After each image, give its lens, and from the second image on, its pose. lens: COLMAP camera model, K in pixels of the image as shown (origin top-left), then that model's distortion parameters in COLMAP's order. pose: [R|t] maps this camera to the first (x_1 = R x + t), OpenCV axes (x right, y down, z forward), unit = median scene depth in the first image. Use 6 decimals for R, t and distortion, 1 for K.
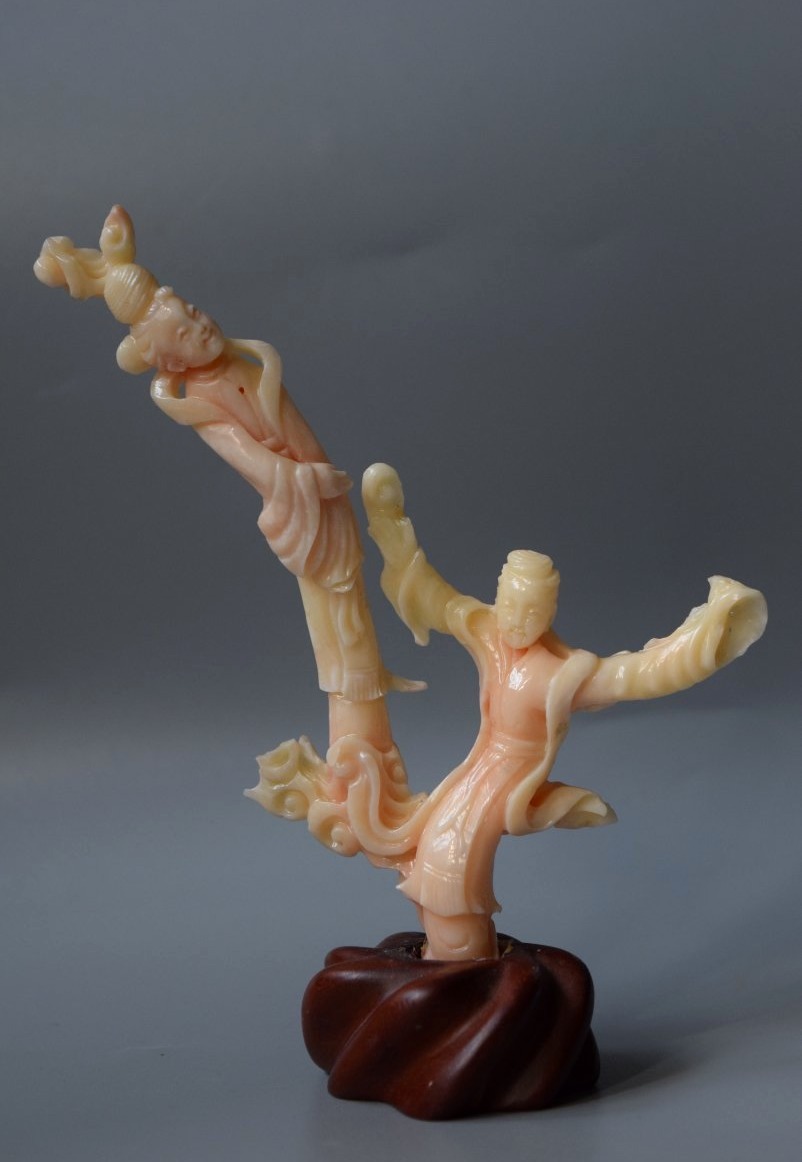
lens RADIAL K [[2752.2, 0, 396.1], [0, 2752.2, 570.4], [0, 0, 1]] dist [0.072040, 0.000000]
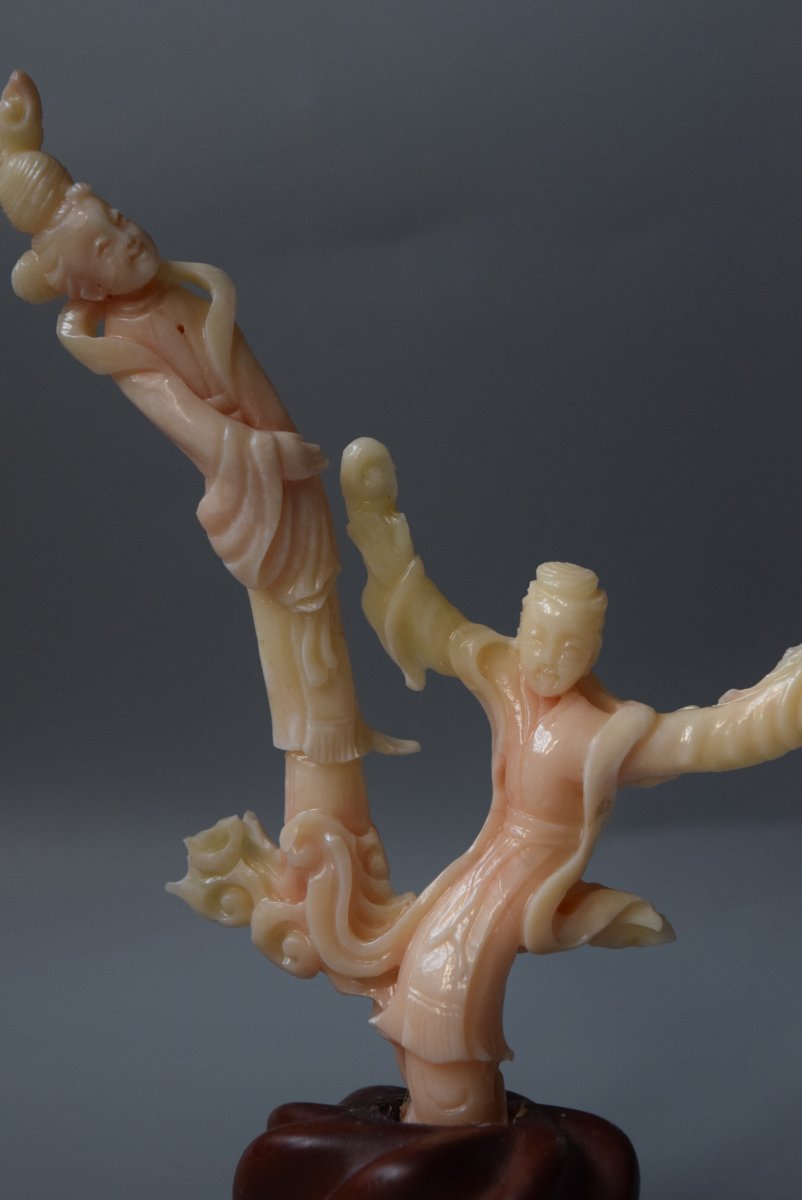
lens RADIAL K [[2668.9, 0, 406.9], [0, 2668.9, 602.9], [0, 0, 1]] dist [0.069732, 0.000000]
pose [[0.999336, 0.033450, 0.014455, -0.003875], [-0.032603, 0.997938, -0.055293, 0.043942], [-0.016275, 0.054785, 0.998366, 0.292443]]
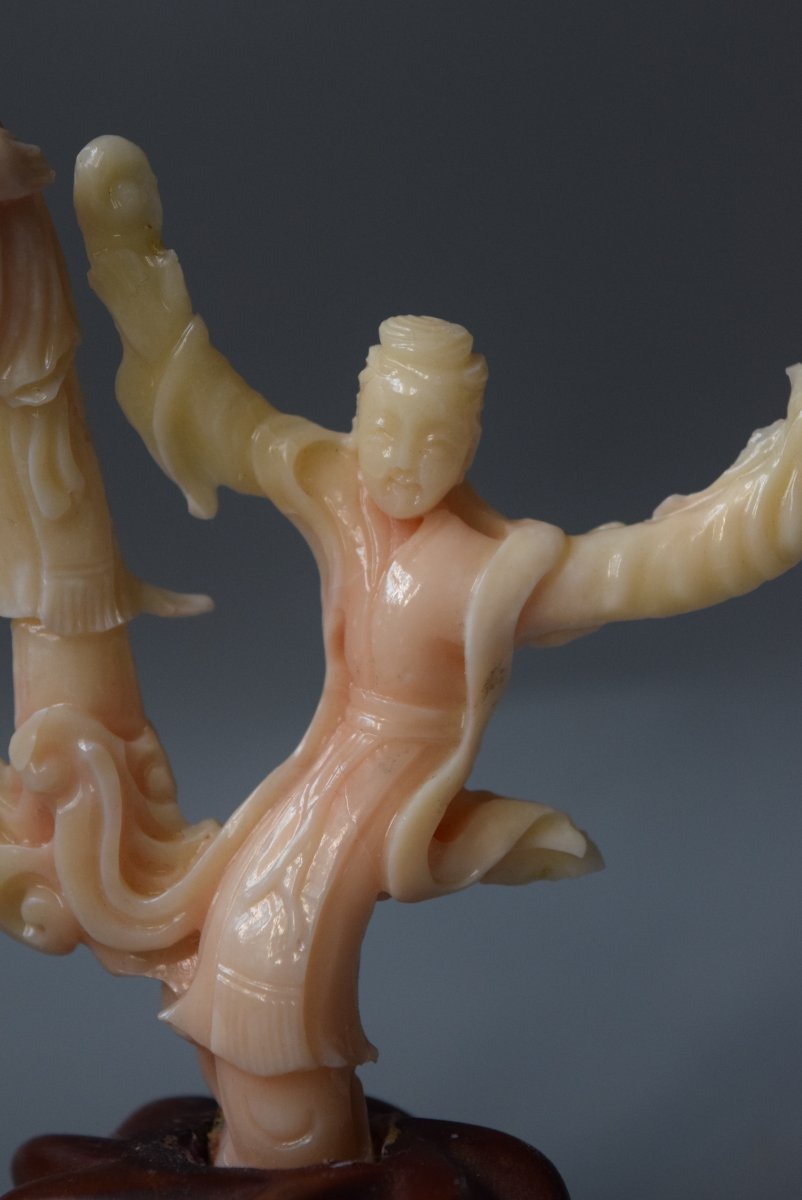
lens RADIAL K [[2668.9, 0, 407.1], [0, 2668.9, 607.9], [0, 0, 1]] dist [0.069732, 0.000000]
pose [[0.992636, -0.016338, 0.120028, -0.011935], [0.016901, 0.999850, -0.003672, 0.045977], [-0.119951, 0.005673, 0.992764, 0.530823]]
